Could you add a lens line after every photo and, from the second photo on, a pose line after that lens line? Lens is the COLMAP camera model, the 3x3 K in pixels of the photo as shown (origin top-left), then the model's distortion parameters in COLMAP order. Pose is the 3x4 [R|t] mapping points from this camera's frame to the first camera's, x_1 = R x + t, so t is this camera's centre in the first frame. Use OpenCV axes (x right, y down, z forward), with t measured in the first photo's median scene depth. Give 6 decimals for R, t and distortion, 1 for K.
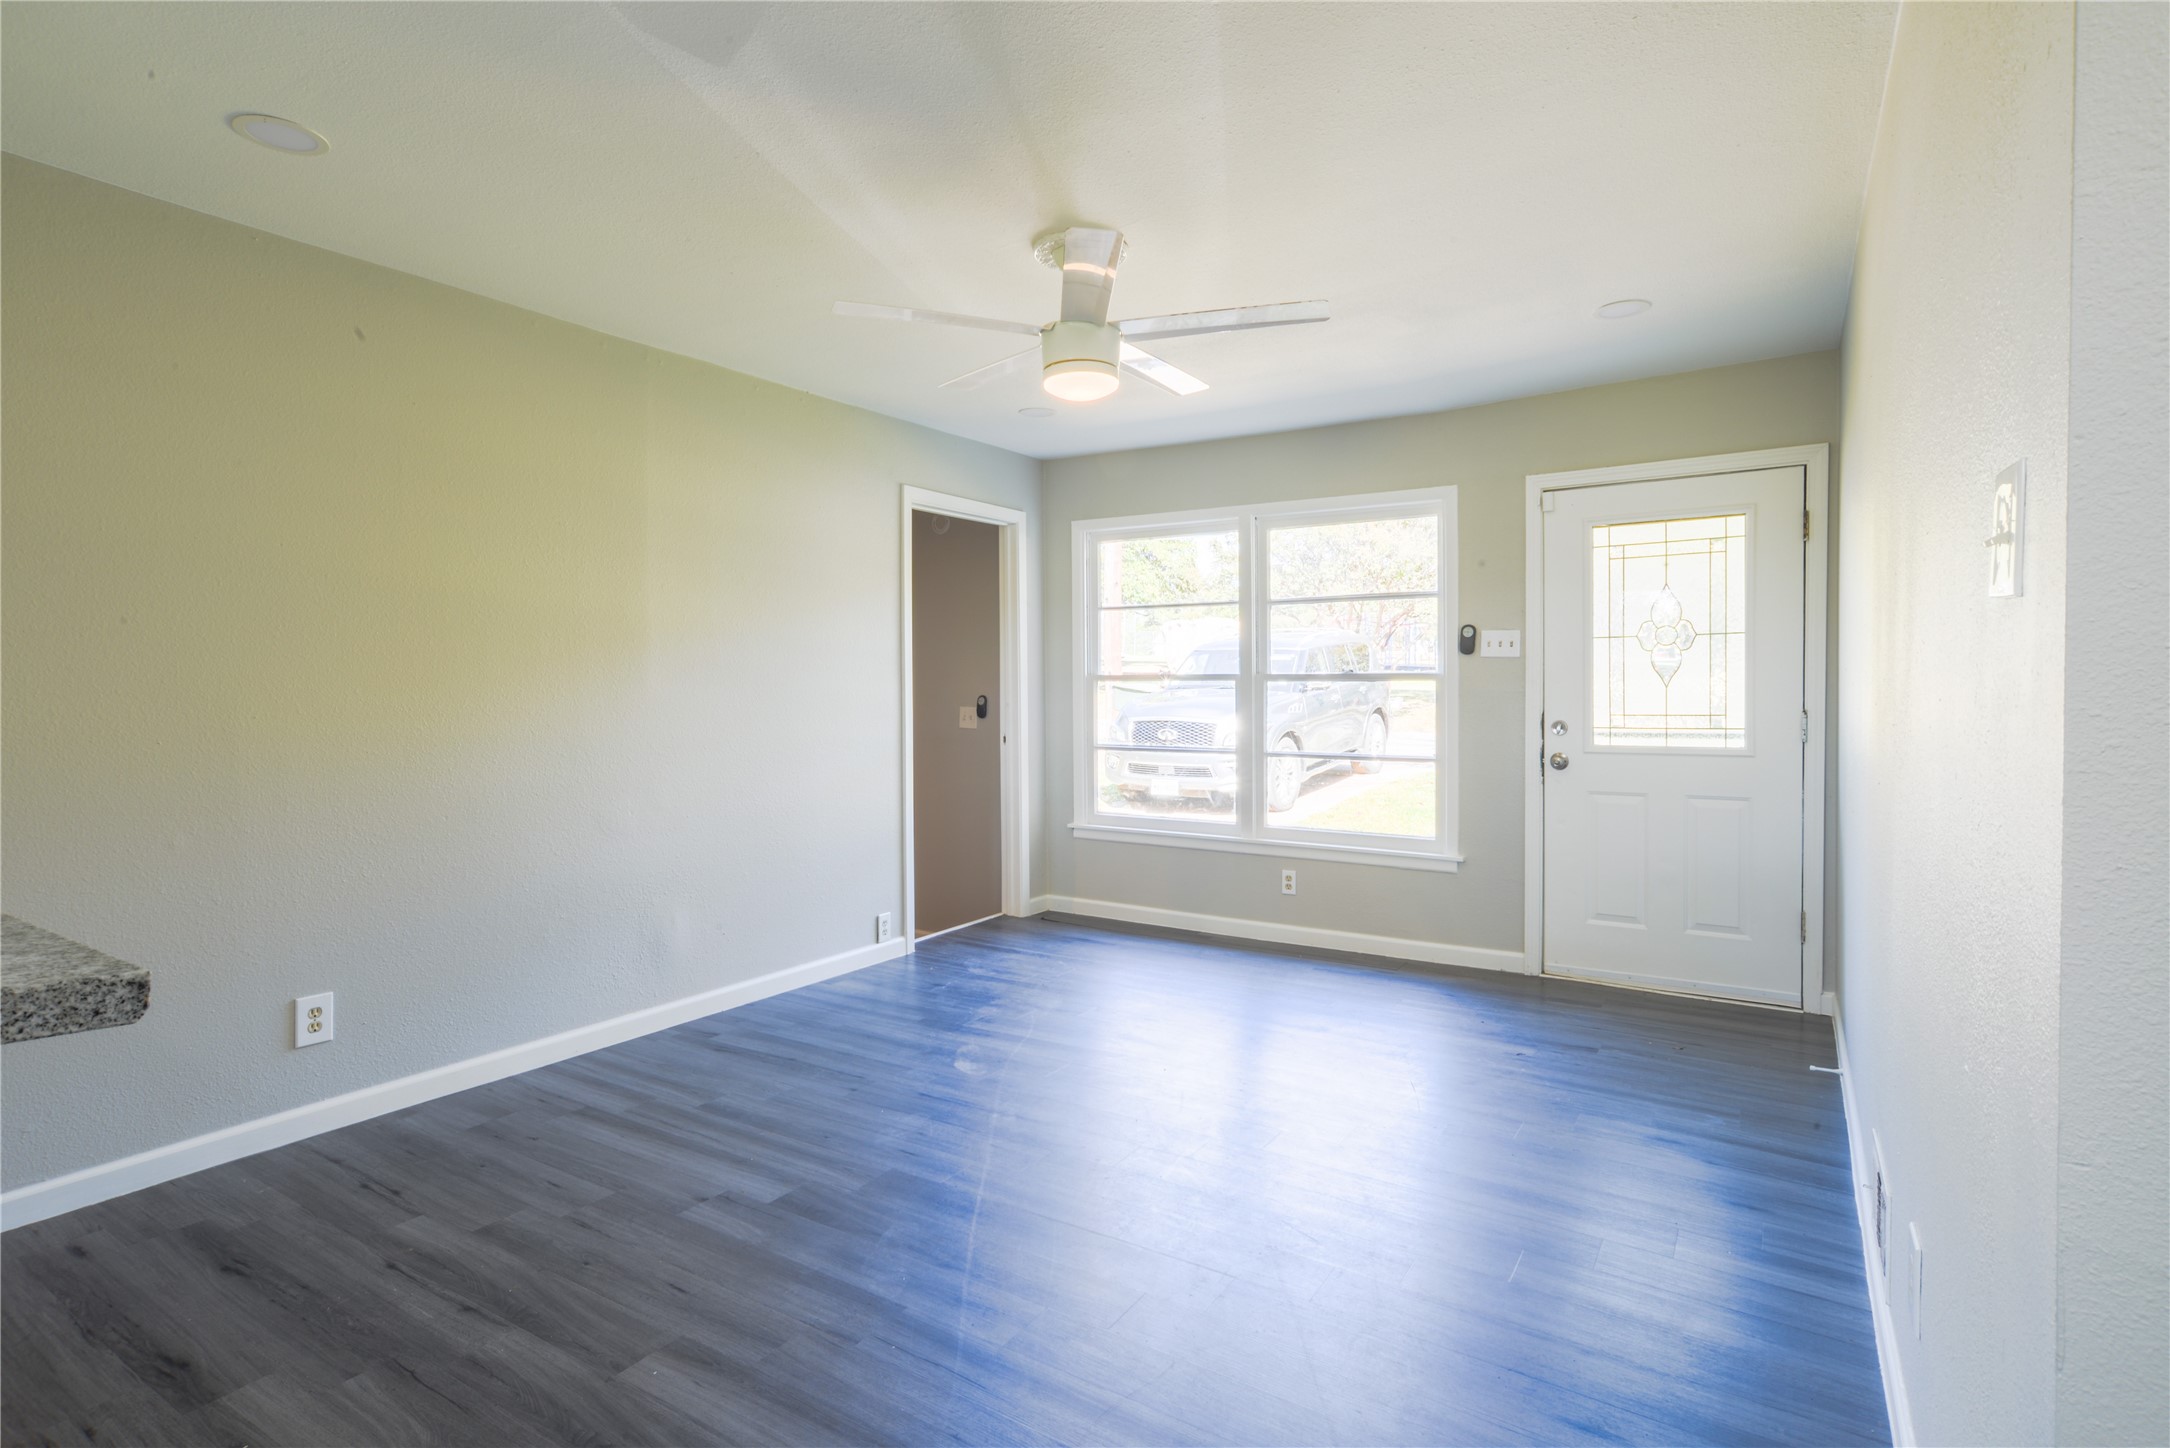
lens RADIAL K [[1098.4, 0, 1078.1], [0, 1098.4, 706.6], [0, 0, 1]] dist [-0.007281, -0.000219]
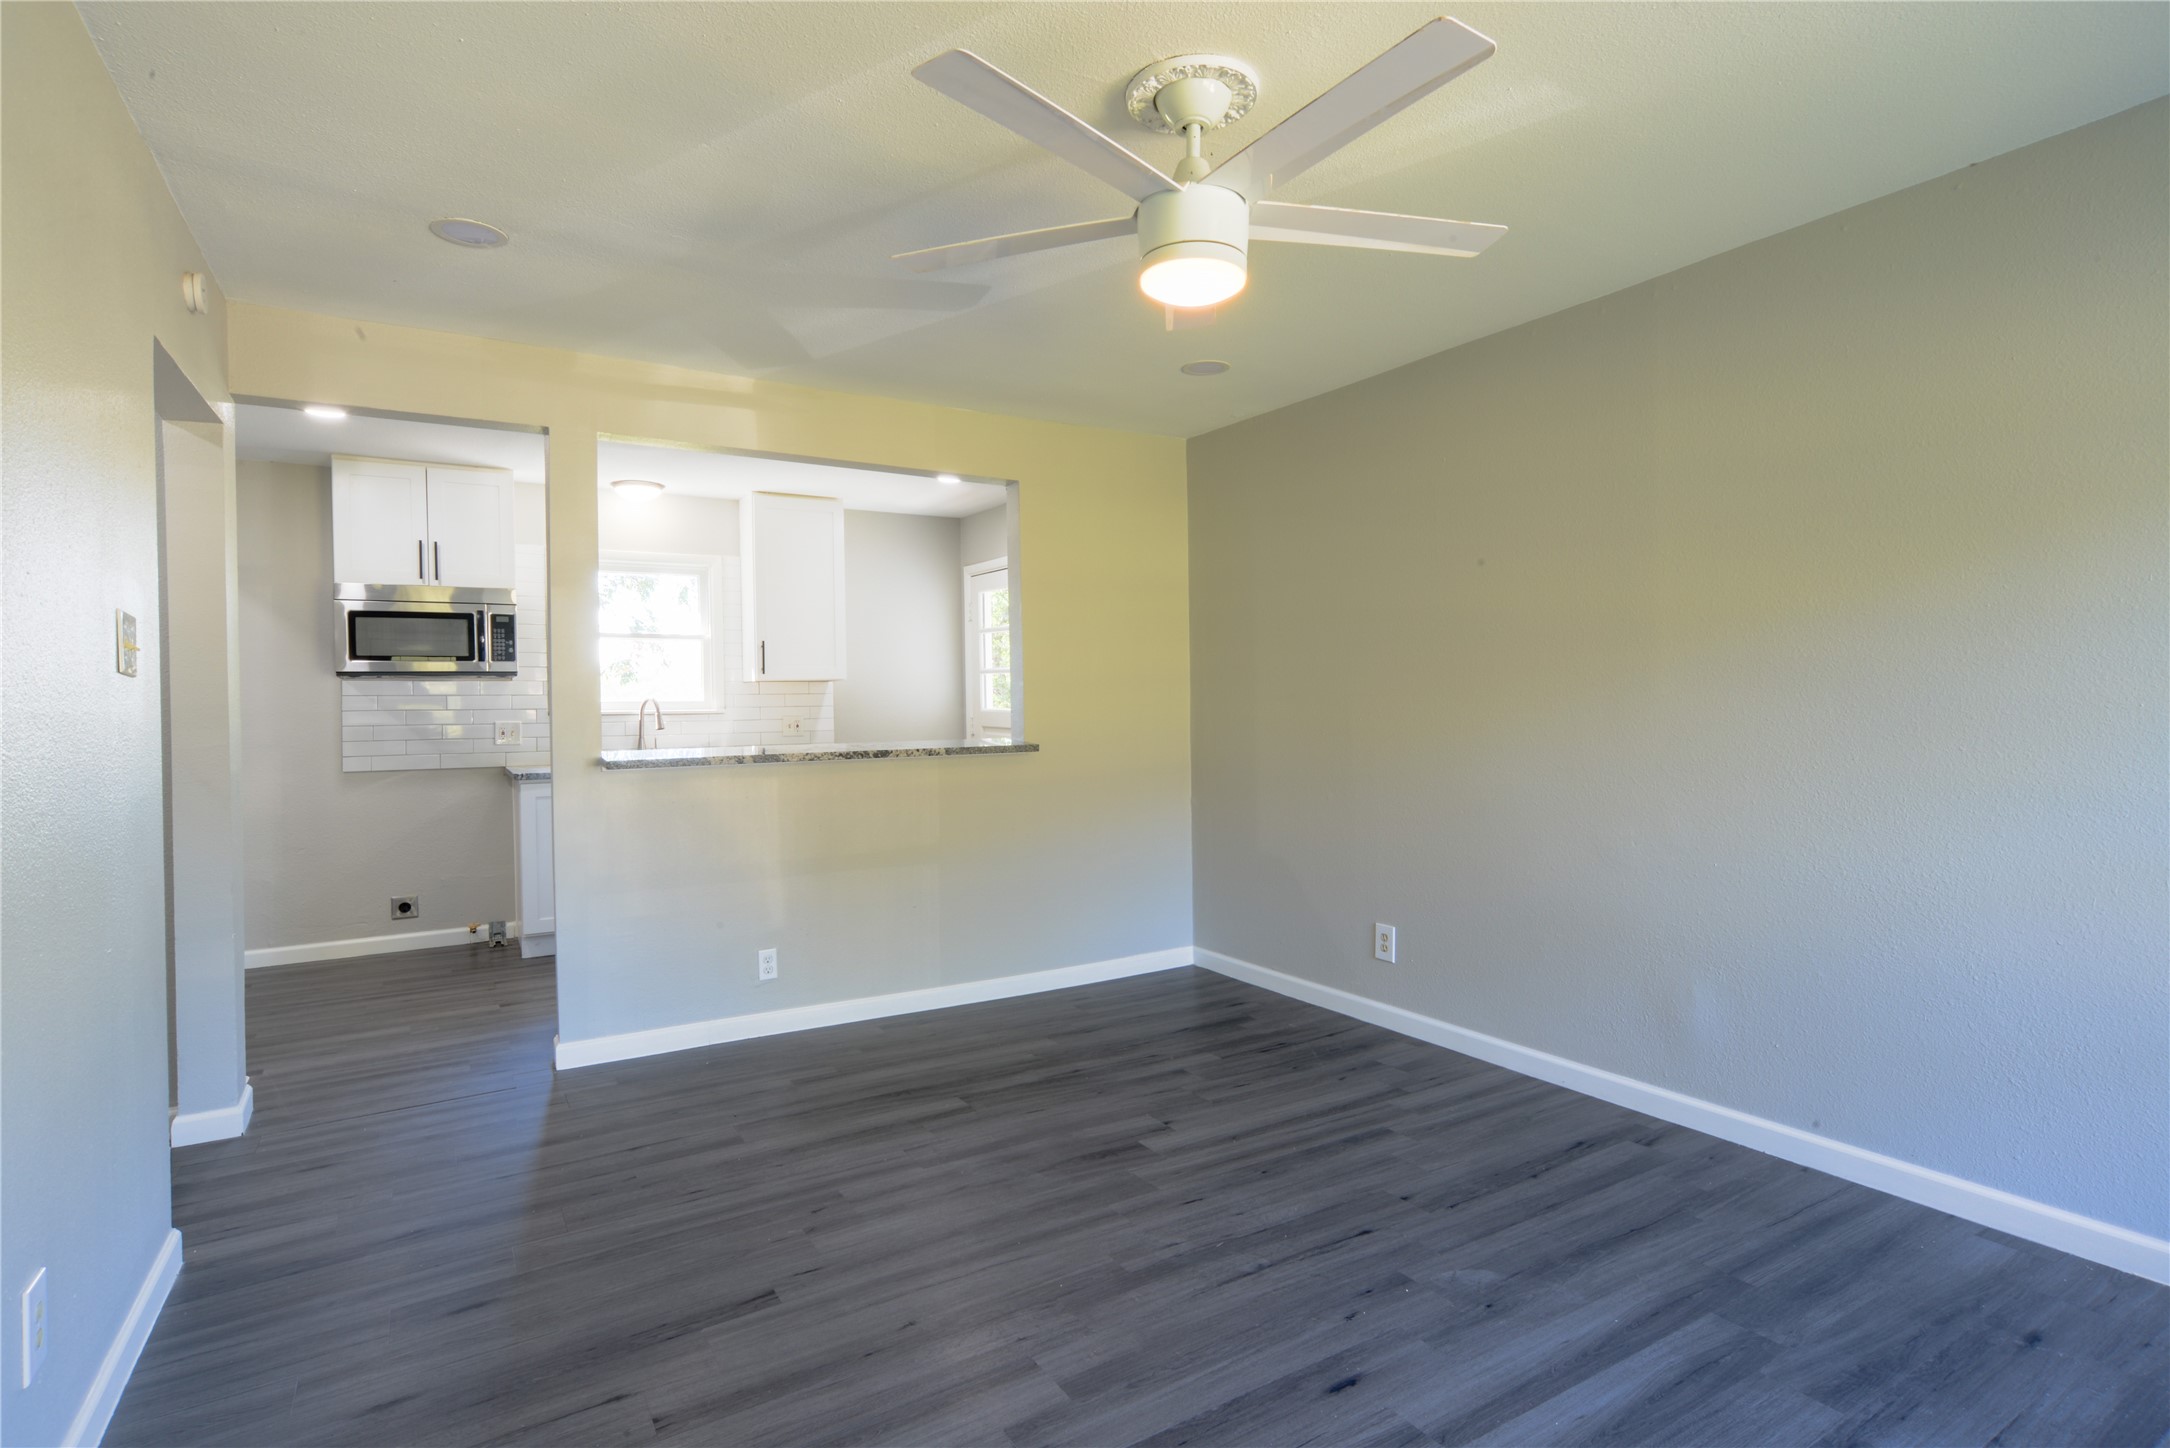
lens RADIAL K [[1098.4, 0, 1085.4], [0, 1098.4, 713.6], [0, 0, 1]] dist [-0.007281, -0.000219]
pose [[-0.434473, 0.021353, -0.900432, 0.593627], [-0.000884, 0.999708, 0.024134, -0.026722], [0.900685, 0.011282, -0.434327, 1.087238]]
